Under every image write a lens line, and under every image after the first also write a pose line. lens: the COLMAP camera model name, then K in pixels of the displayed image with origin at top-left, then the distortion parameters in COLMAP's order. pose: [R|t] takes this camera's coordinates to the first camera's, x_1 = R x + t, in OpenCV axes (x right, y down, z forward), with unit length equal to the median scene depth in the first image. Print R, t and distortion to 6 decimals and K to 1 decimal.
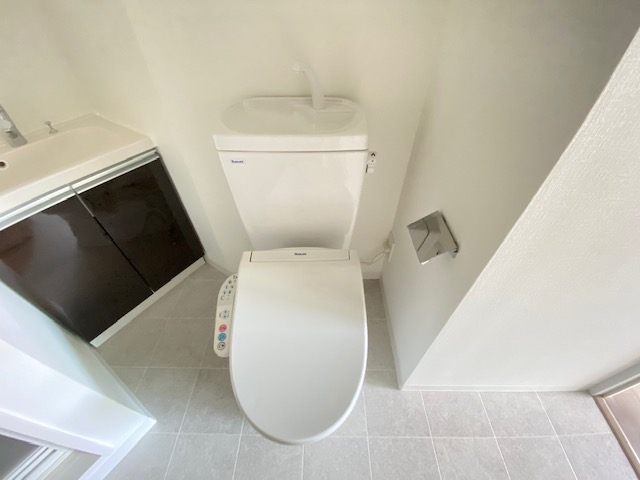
lens RADIAL K [[263.2, 0, 316.8], [0, 263.2, 242.2], [0, 0, 1]] dist [0.032133, -0.027051]
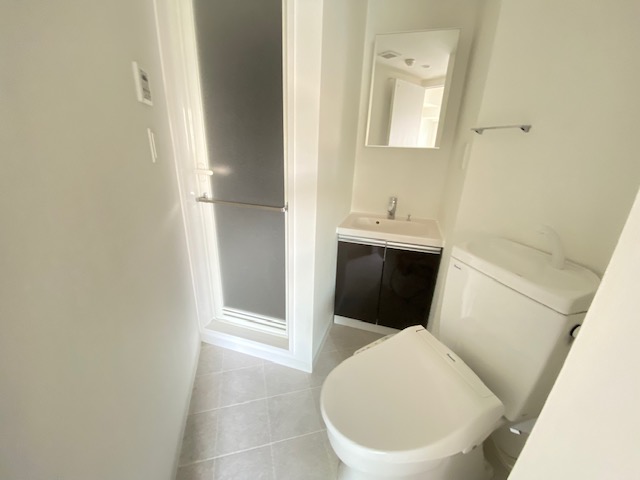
lens RADIAL K [[263.2, 0, 316.8], [0, 263.2, 242.2], [0, 0, 1]] dist [0.032133, -0.027051]
pose [[0.277258, 0.343755, -0.897196, 0.524580], [-0.698652, 0.713160, 0.057340, 0.024618], [0.659555, 0.610930, 0.437894, -0.120330]]
